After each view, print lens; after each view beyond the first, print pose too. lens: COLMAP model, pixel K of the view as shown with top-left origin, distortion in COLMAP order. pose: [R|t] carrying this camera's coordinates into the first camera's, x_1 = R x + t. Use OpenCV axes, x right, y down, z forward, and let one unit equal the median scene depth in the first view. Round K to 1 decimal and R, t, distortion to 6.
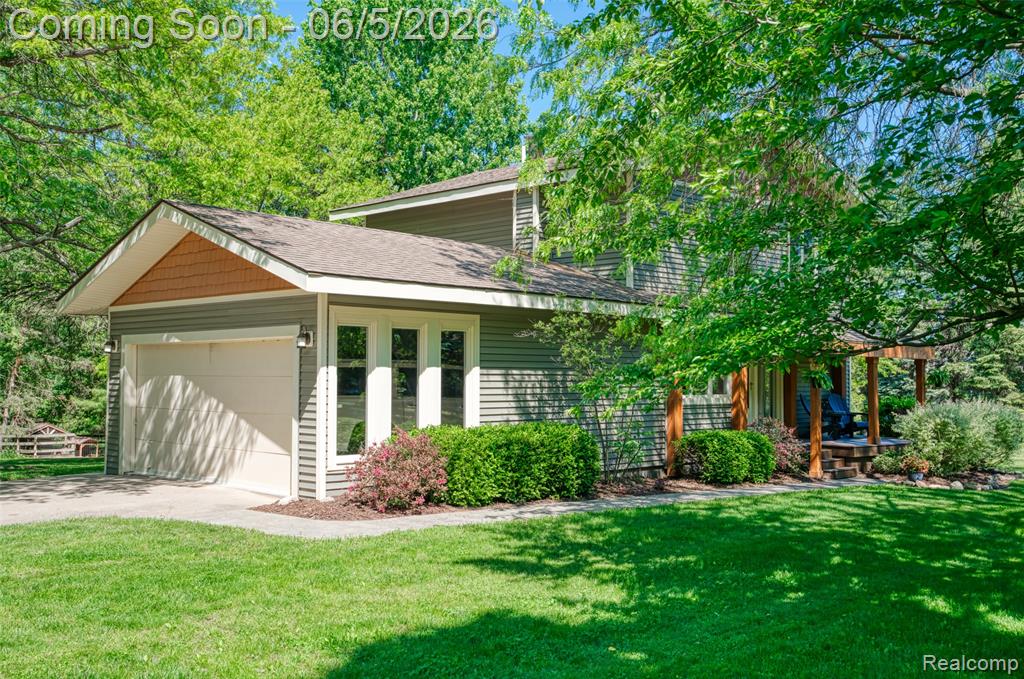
lens RADIAL K [[970.9, 0, 509.6], [0, 970.9, 336.5], [0, 0, 1]] dist [0.128364, 0.000000]
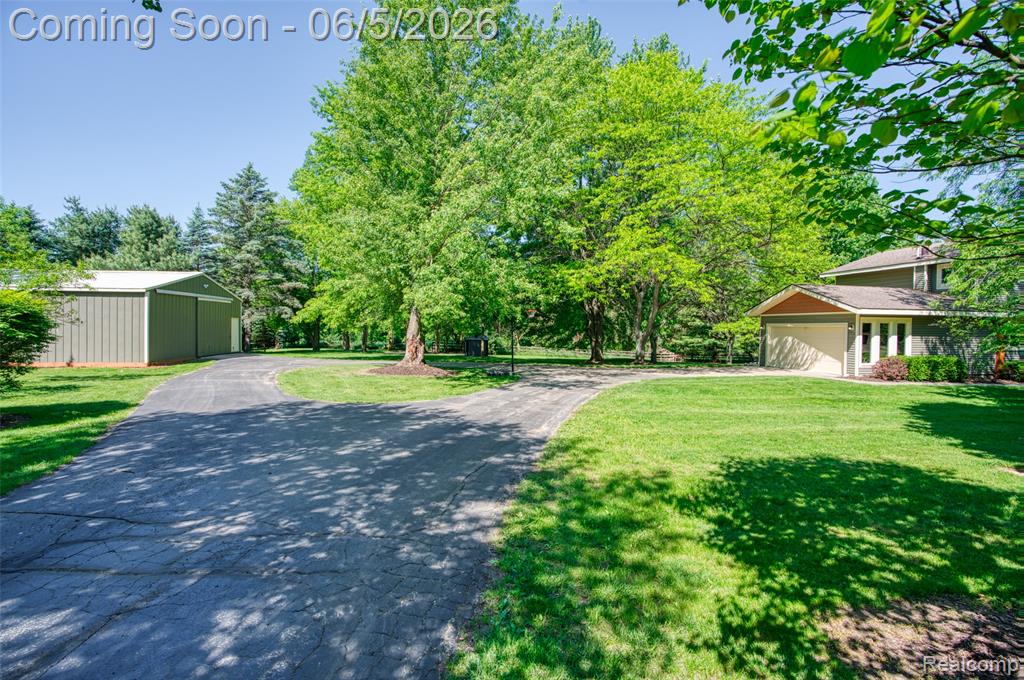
lens RADIAL K [[477.2, 0, 513.9], [0, 477.2, 331.3], [0, 0, 1]] dist [-0.005499, 0.000091]
pose [[0.832730, 0.014685, -0.553484, -0.235594], [0.013427, 0.998819, 0.046702, -0.064522], [0.553516, -0.046322, 0.831549, -0.849610]]
